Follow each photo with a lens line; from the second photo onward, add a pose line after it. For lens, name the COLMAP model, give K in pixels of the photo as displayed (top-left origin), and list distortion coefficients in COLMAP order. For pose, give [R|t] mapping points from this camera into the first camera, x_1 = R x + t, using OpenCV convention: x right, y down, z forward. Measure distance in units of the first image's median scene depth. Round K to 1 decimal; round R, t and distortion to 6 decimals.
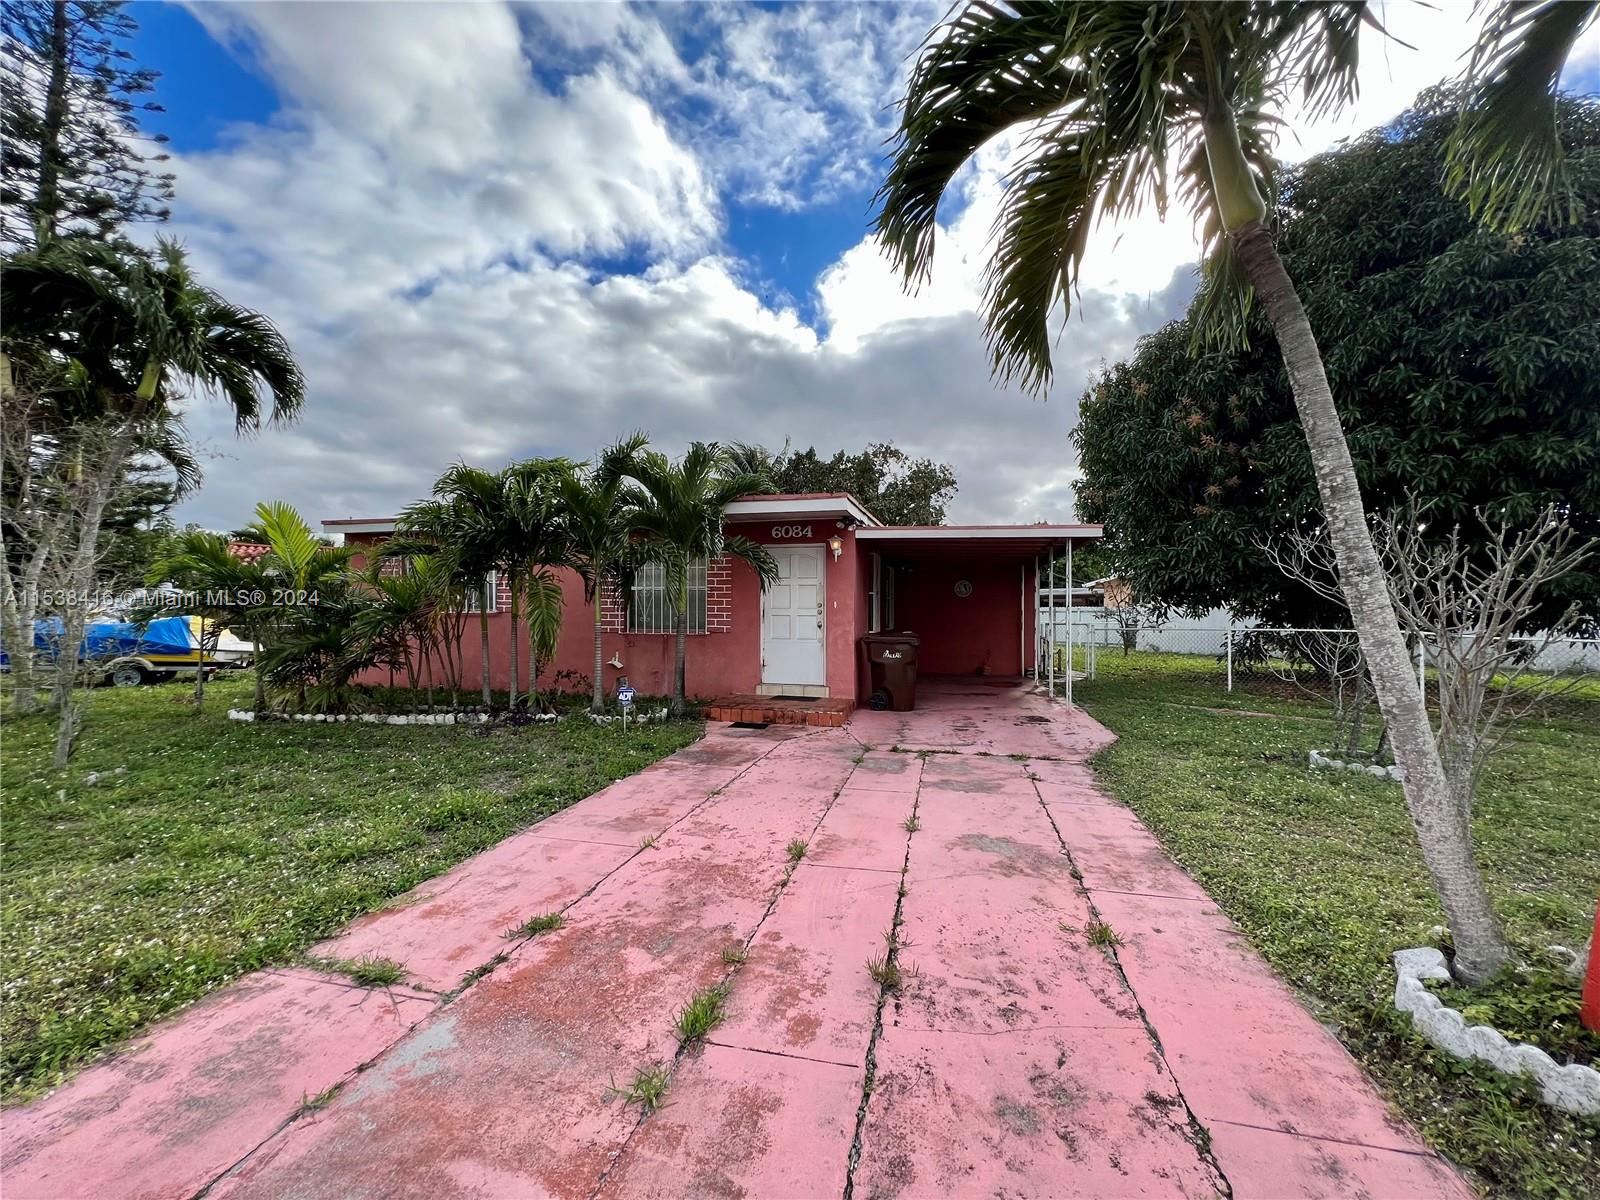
lens RADIAL K [[640.3, 0, 802.2], [0, 640.3, 602.4], [0, 0, 1]] dist [0.000314, -0.000329]
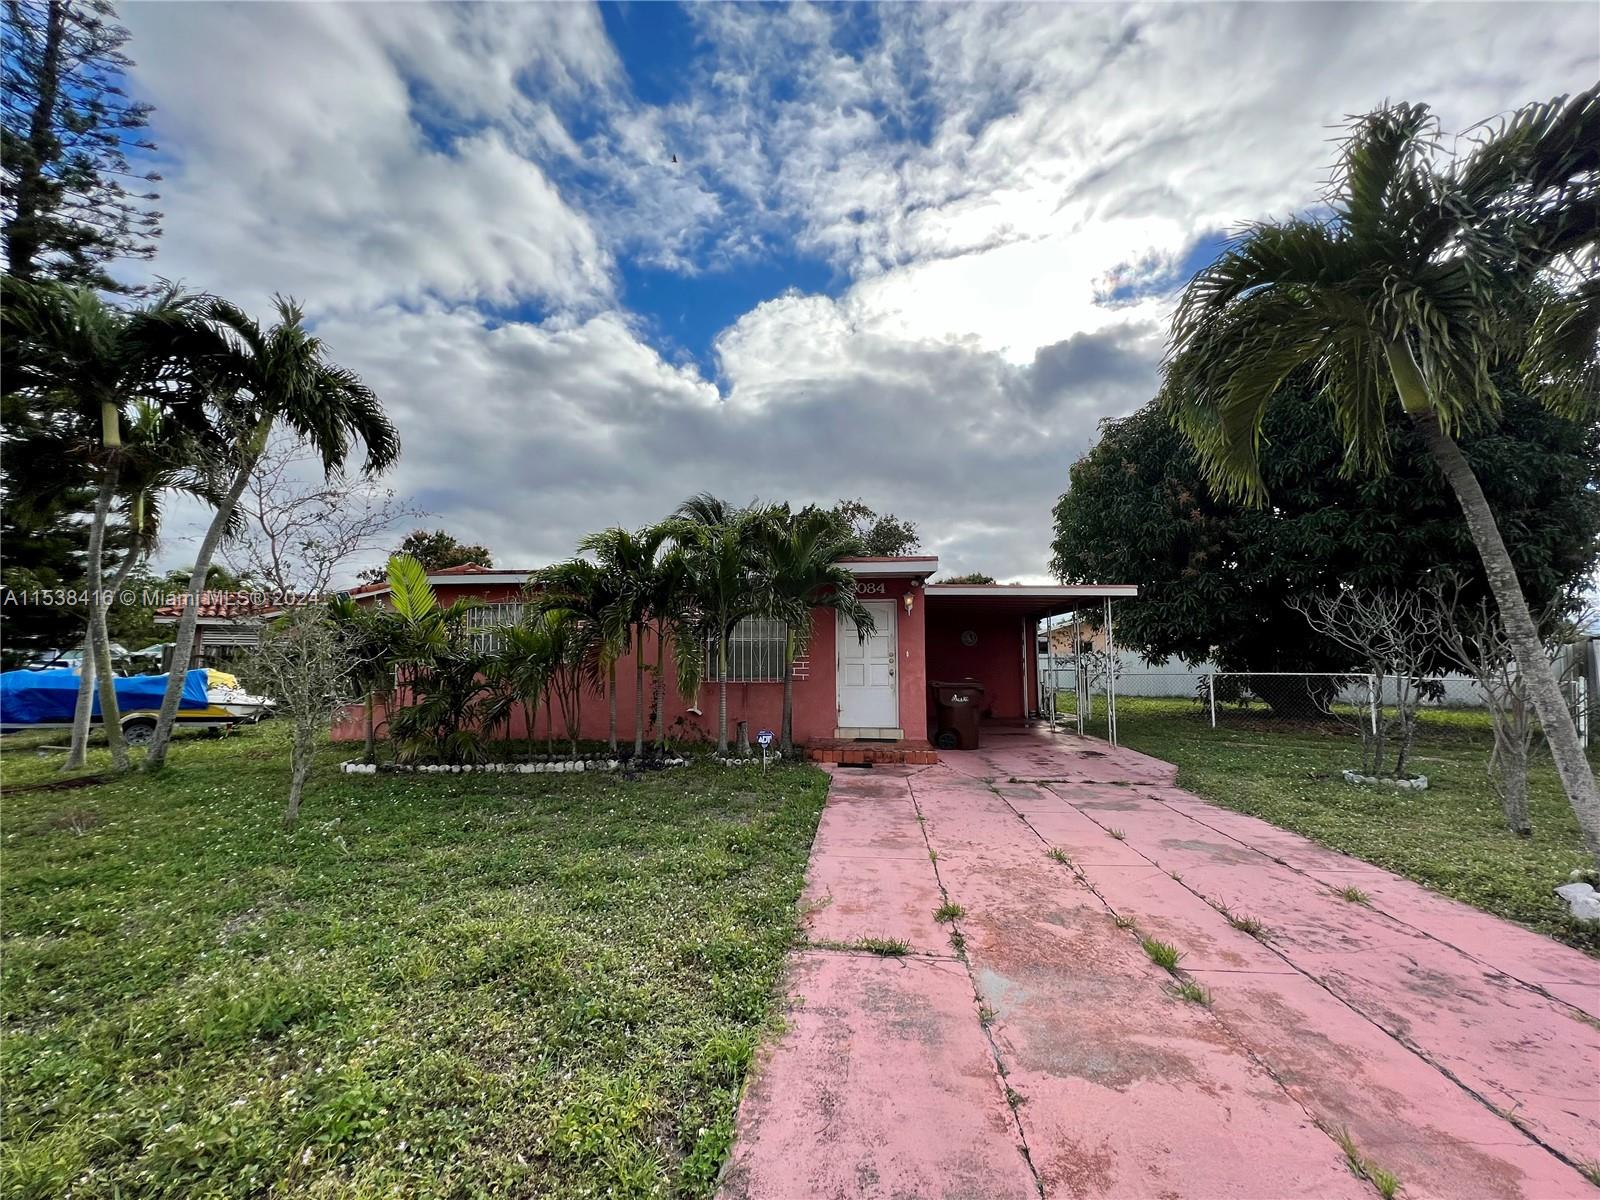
lens RADIAL K [[640.3, 0, 800.2], [0, 640.3, 602.2], [0, 0, 1]] dist [0.000314, -0.000329]
pose [[0.991808, 0.005654, 0.127615, -0.324832], [0.003787, 0.997279, -0.073619, -0.006094], [-0.127684, 0.073499, 0.989088, -0.097522]]
